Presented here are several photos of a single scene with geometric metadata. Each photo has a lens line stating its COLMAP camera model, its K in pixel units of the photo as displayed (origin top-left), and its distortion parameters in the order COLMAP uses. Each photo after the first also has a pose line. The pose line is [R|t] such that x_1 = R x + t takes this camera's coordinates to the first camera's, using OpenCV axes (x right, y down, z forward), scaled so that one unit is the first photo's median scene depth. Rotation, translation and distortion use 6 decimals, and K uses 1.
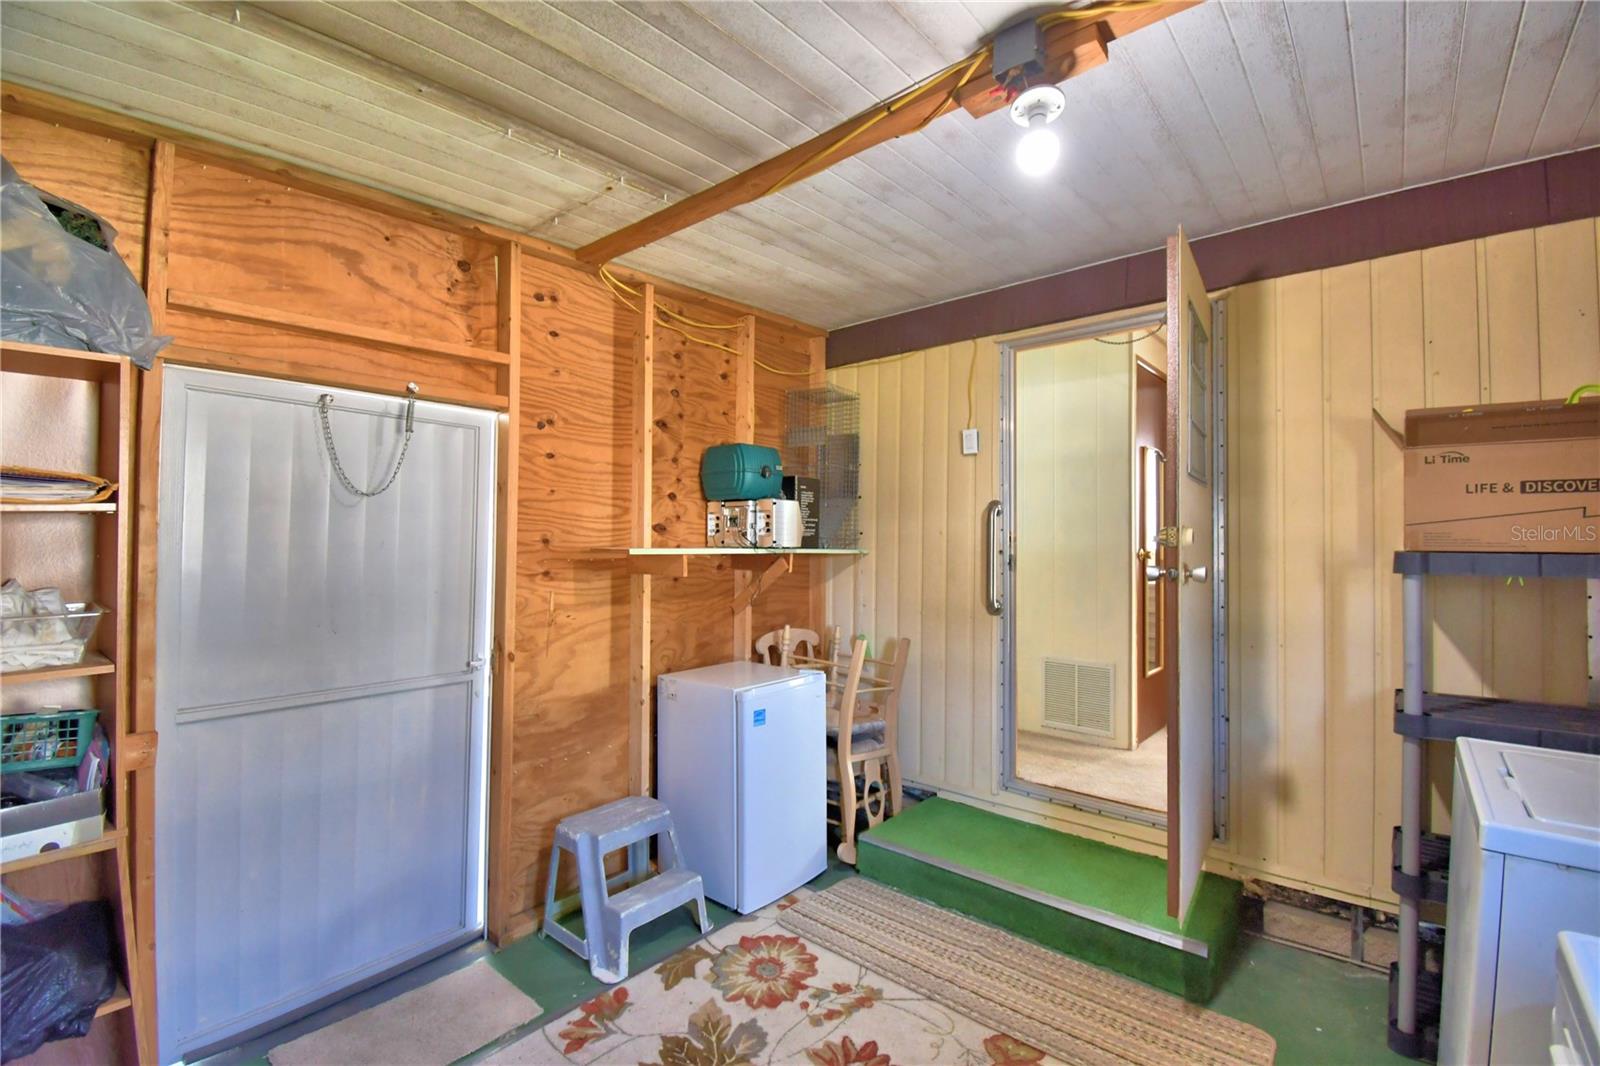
lens RADIAL K [[713.5, 0, 792.7], [0, 713.5, 537.3], [0, 0, 1]] dist [-0.001714, -0.000393]
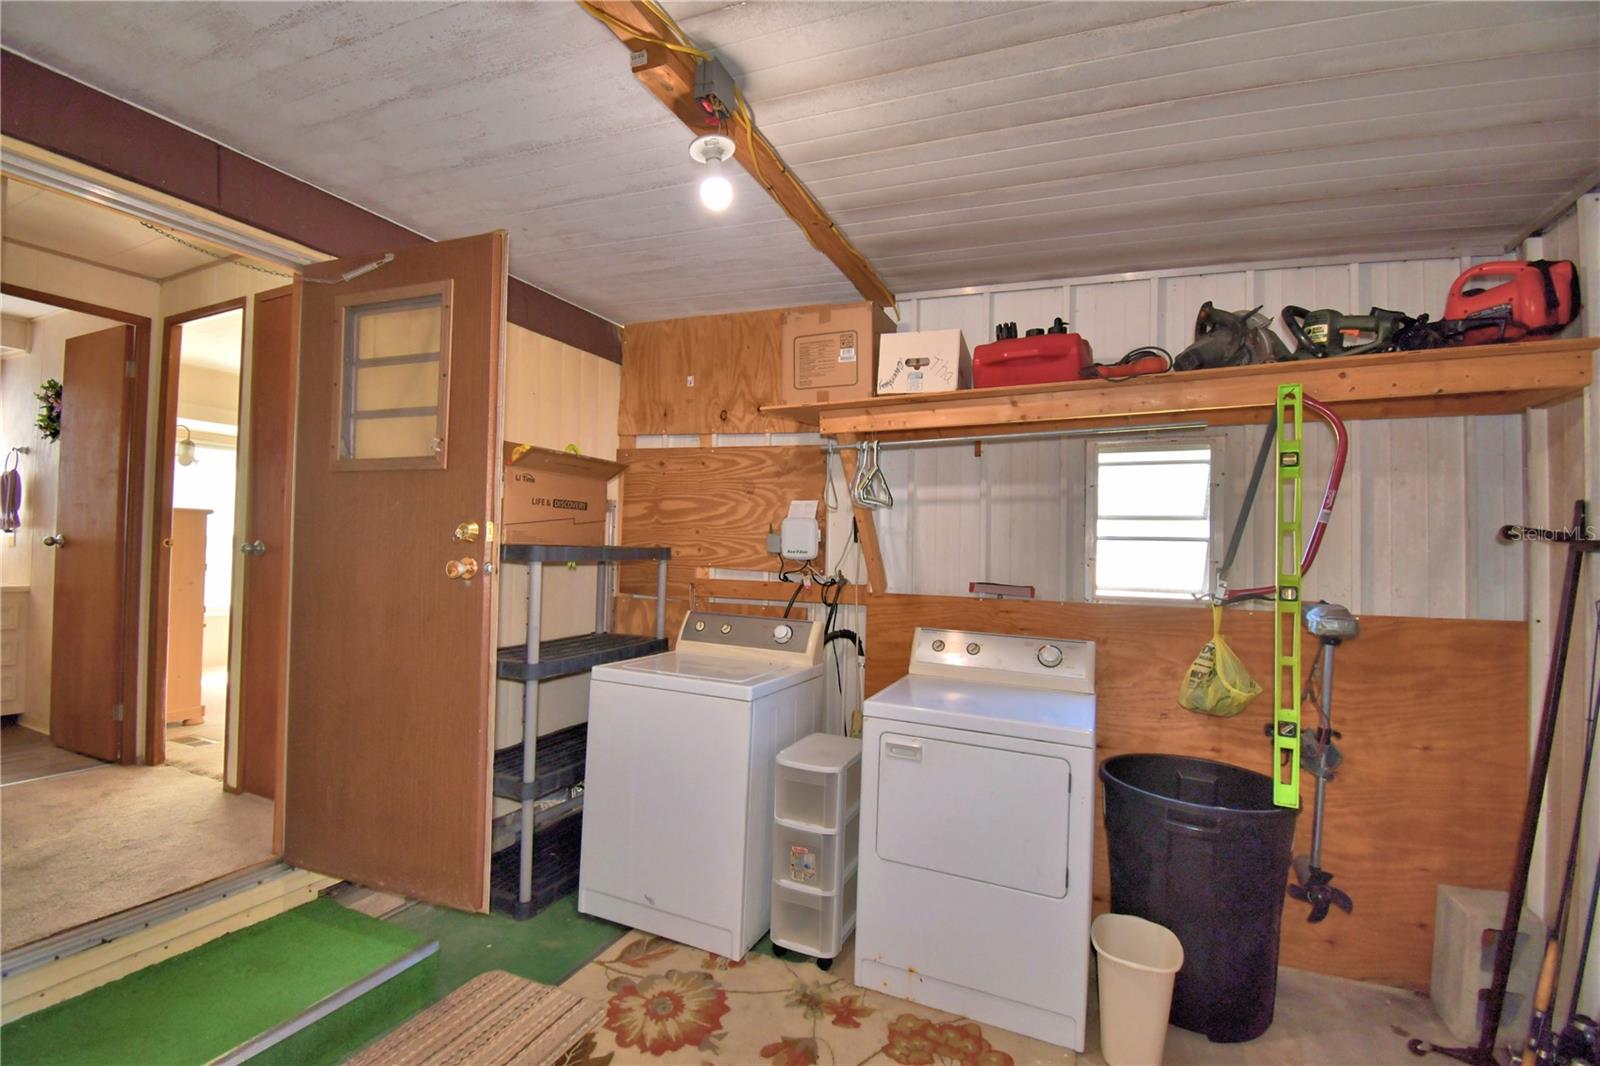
lens RADIAL K [[713.5, 0, 792.7], [0, 713.5, 537.3], [0, 0, 1]] dist [-0.001714, -0.000393]
pose [[-0.257503, 0.007788, 0.966246, -0.570847], [-0.031041, 0.999385, -0.016327, 0.011525], [-0.965779, -0.034197, -0.257103, 0.867210]]
